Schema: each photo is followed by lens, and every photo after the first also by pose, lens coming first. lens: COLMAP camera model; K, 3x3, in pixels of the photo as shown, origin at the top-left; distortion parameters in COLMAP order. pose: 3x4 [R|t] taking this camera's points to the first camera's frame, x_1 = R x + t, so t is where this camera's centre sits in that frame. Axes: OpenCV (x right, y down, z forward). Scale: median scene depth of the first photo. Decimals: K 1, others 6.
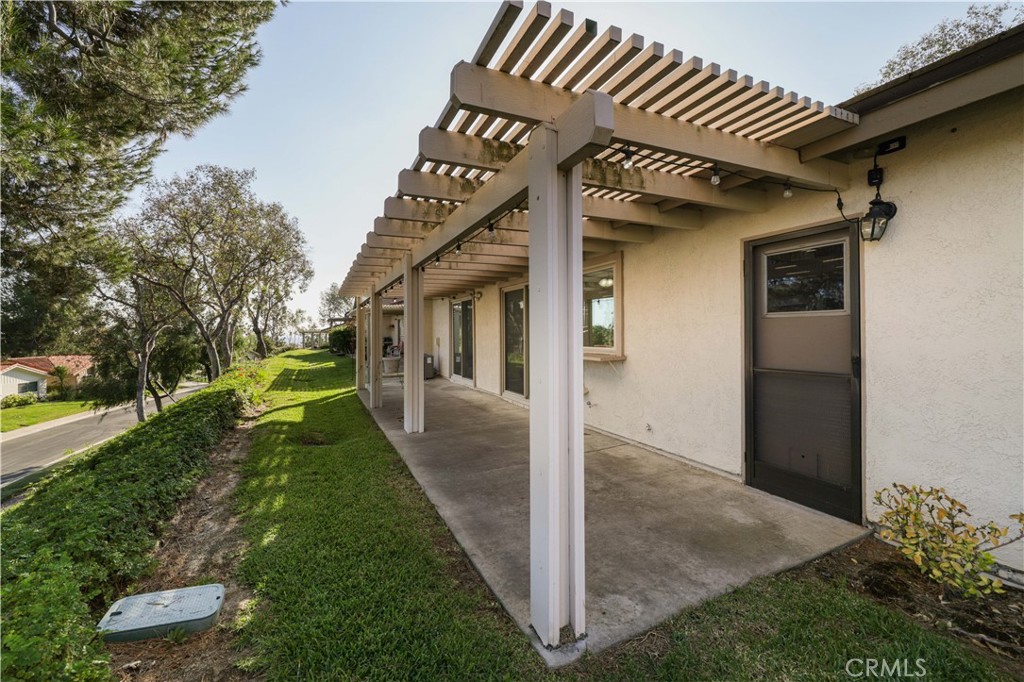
lens RADIAL K [[417.1, 0, 511.7], [0, 417.1, 332.7], [0, 0, 1]] dist [-0.001908, -0.000166]
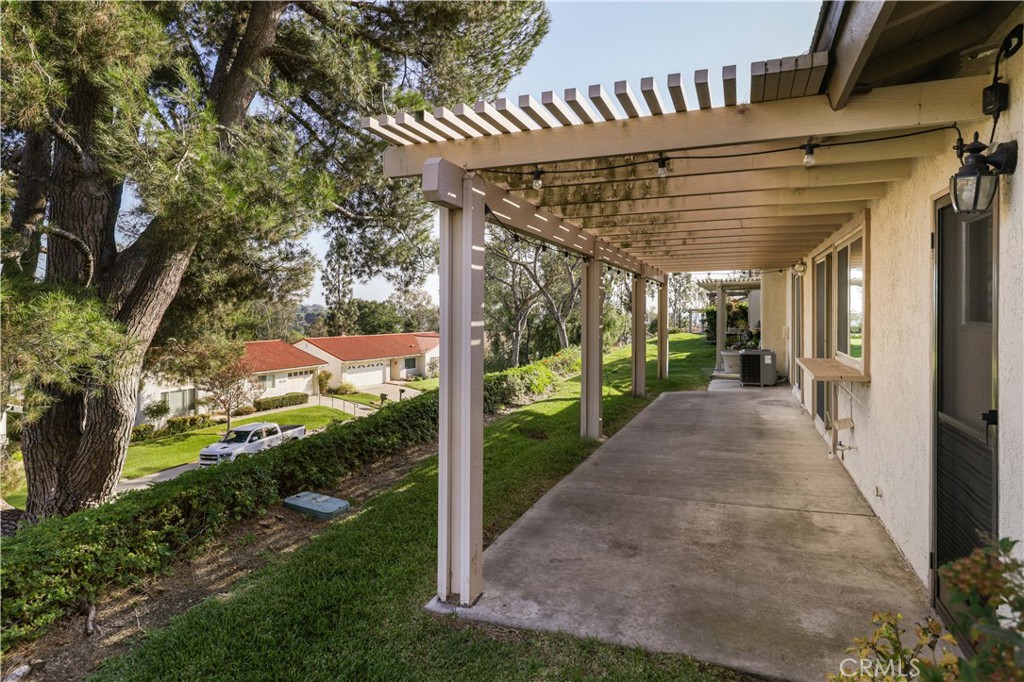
lens RADIAL K [[568.6, 0, 464.7], [0, 568.6, 313.9], [0, 0, 1]] dist [-0.001164, -0.000652]
pose [[0.676521, 0.009119, -0.736367, 0.839924], [-0.006927, 0.999958, 0.006020, -0.067276], [0.736391, 0.001029, 0.676555, -0.058187]]
